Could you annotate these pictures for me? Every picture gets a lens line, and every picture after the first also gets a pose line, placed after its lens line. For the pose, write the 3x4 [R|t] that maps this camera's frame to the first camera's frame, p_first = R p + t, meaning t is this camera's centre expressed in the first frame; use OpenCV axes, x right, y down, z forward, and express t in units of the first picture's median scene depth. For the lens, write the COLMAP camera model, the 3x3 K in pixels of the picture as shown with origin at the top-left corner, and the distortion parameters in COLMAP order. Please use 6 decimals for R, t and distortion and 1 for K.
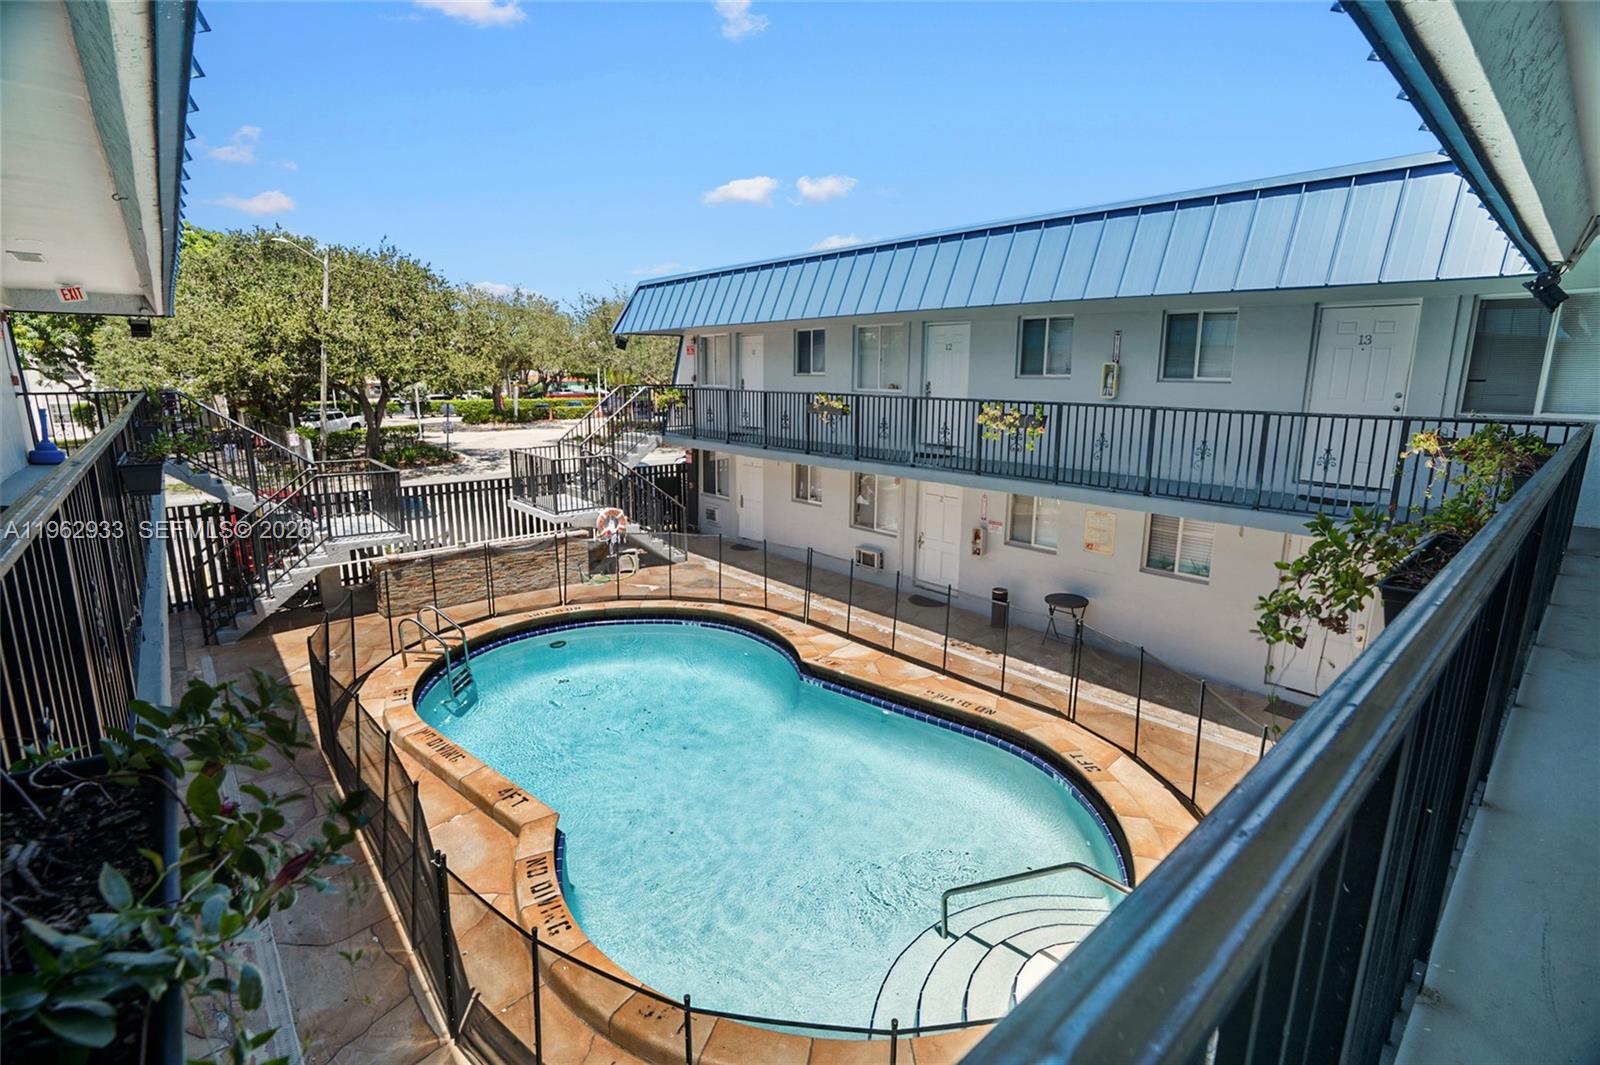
lens RADIAL K [[742.6, 0, 810.0], [0, 742.6, 522.2], [0, 0, 1]] dist [-0.075004, 0.028949]
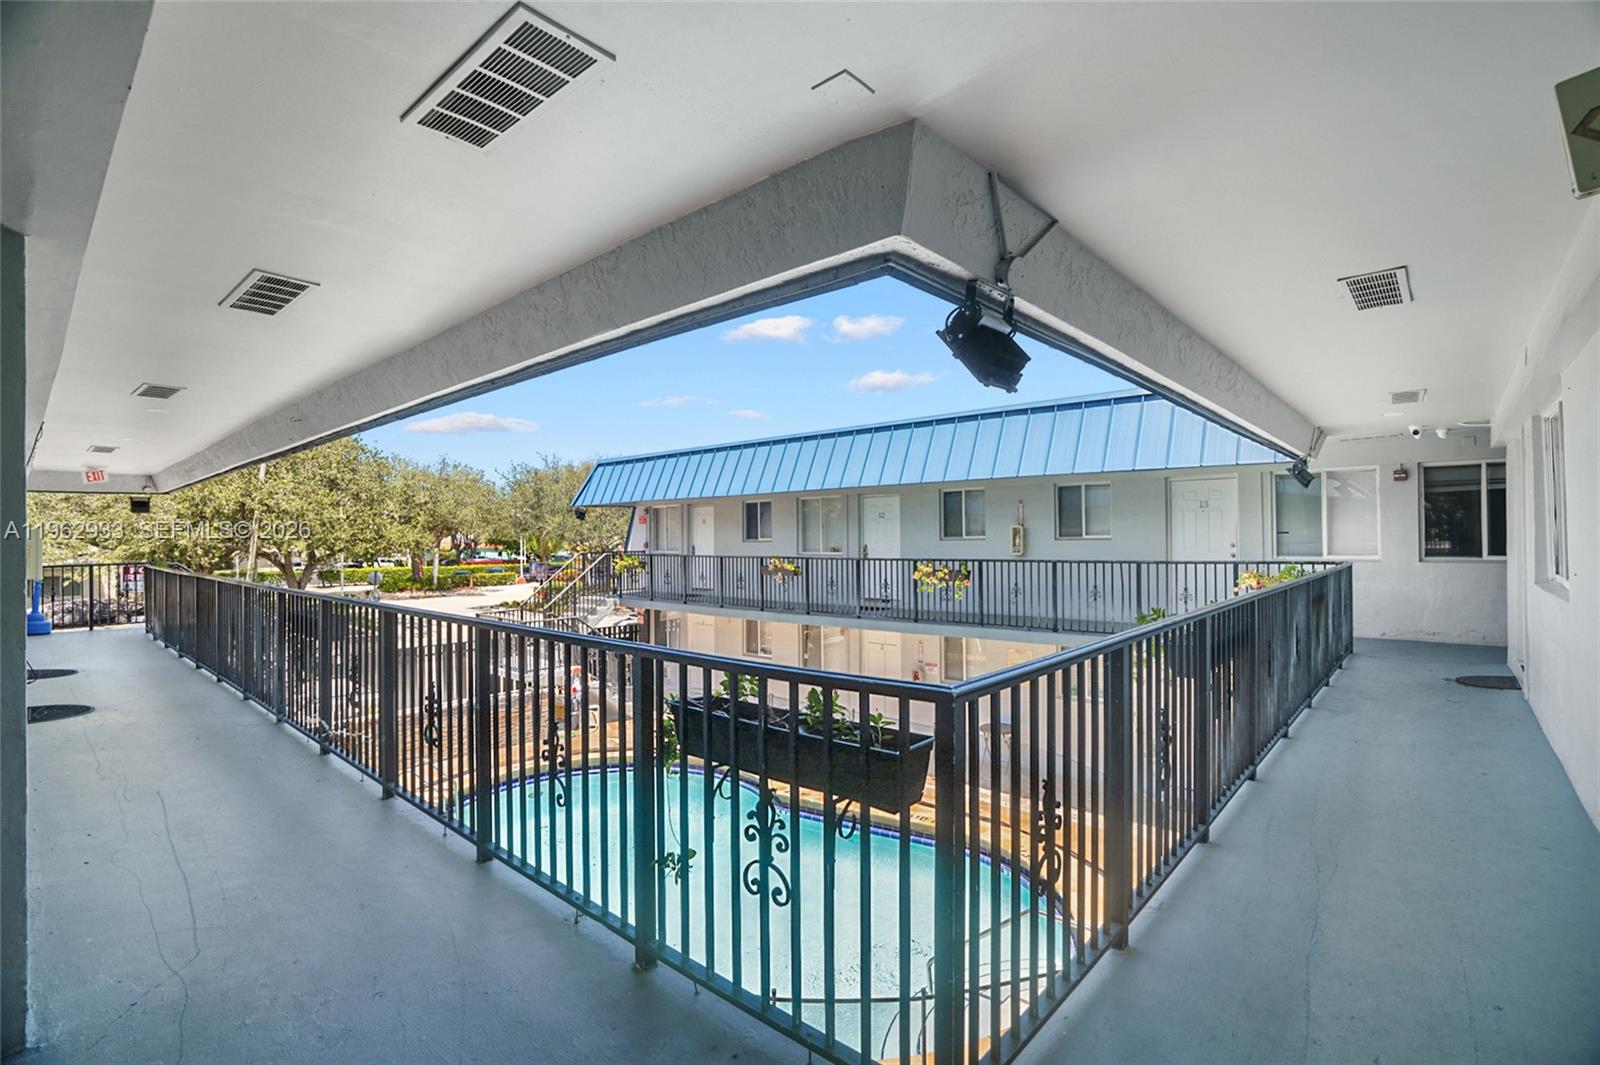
lens RADIAL K [[742.6, 0, 810.0], [0, 742.6, 522.2], [0, 0, 1]] dist [-0.075004, 0.028949]
pose [[0.993754, -0.016956, 0.110294, -0.060329], [0.040279, 0.976258, -0.212834, 0.021574], [-0.104067, 0.215947, 0.970843, -0.142676]]
